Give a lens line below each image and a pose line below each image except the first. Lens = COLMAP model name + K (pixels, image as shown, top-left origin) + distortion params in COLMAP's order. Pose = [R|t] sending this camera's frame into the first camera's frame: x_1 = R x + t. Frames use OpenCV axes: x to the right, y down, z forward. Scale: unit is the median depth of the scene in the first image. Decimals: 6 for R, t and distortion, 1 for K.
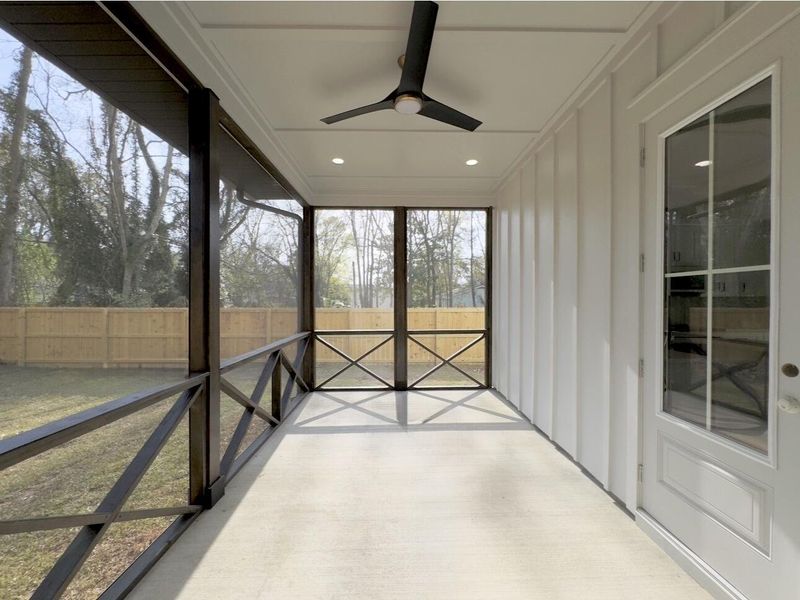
lens RADIAL K [[328.8, 0, 397.4], [0, 328.8, 301.9], [0, 0, 1]] dist [-0.004281, 0.000549]
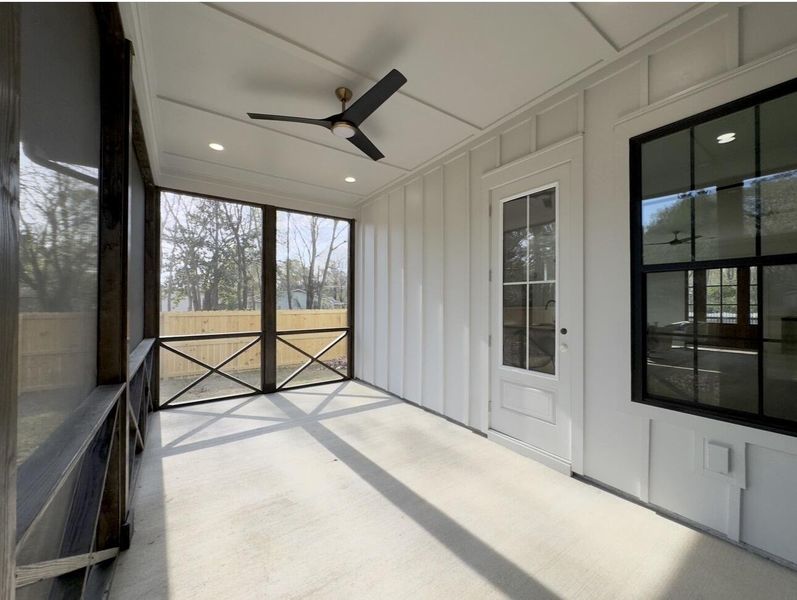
lens RADIAL K [[332.9, 0, 403.7], [0, 332.9, 302.6], [0, 0, 1]] dist [0.008264, 0.000254]
pose [[0.820566, 0.002264, 0.571548, -0.251787], [0.004037, 0.999944, -0.009757, 0.013115], [-0.571538, 0.010313, 0.820511, -0.048044]]
